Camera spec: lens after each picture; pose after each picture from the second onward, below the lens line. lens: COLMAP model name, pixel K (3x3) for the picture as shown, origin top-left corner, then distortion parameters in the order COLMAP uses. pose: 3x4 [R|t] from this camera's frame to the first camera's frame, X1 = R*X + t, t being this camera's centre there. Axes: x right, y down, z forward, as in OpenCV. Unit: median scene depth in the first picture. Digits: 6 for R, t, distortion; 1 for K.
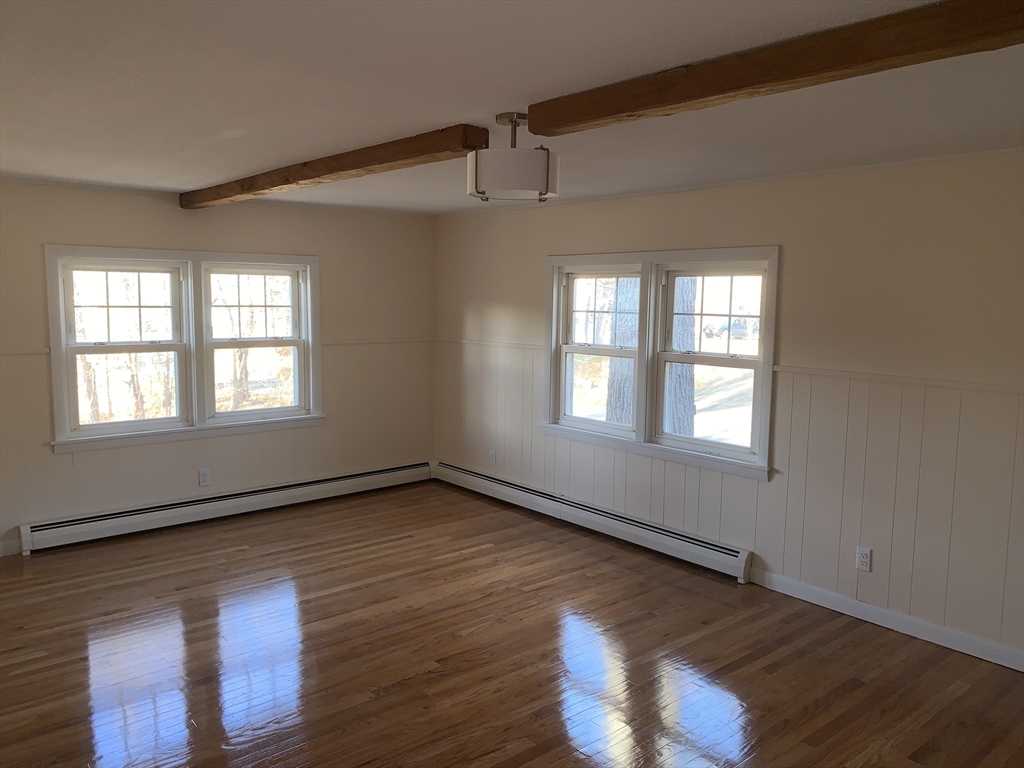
lens RADIAL K [[780.0, 0, 498.4], [0, 780.0, 377.5], [0, 0, 1]] dist [0.090319, -0.157607]
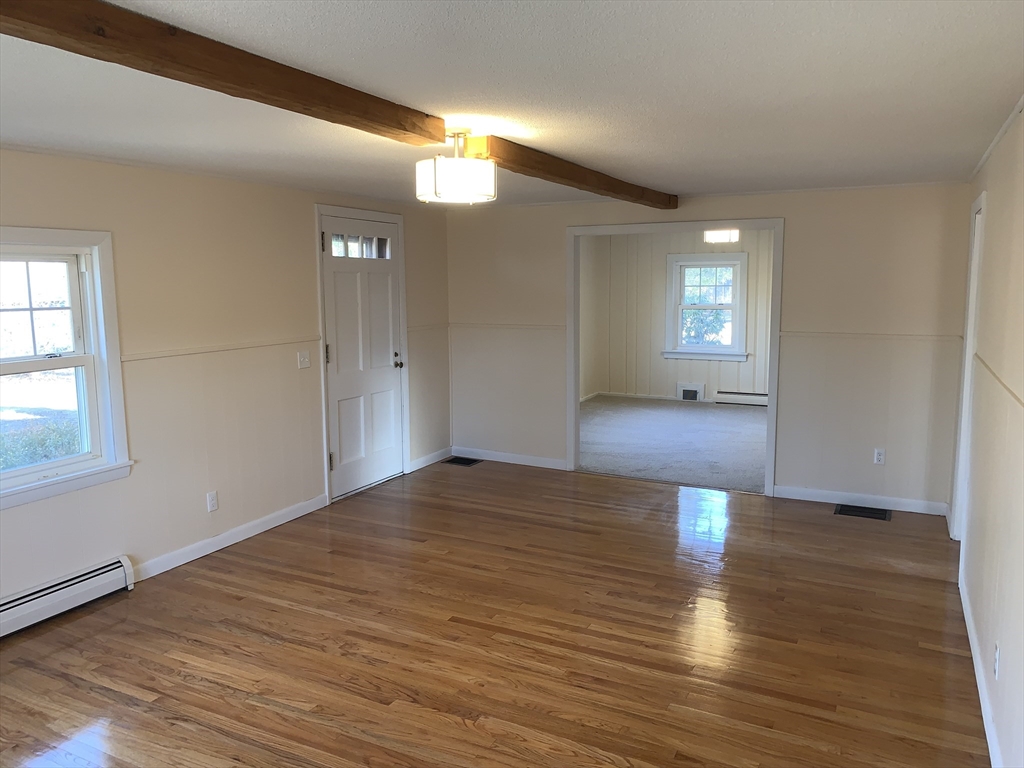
lens RADIAL K [[780.0, 0, 498.4], [0, 780.0, 377.5], [0, 0, 1]] dist [0.090319, -0.157607]
pose [[-0.389374, -0.127529, 0.912209, -0.604314], [0.099460, 0.978756, 0.179287, -0.098519], [-0.915694, 0.160538, -0.368418, 0.787022]]
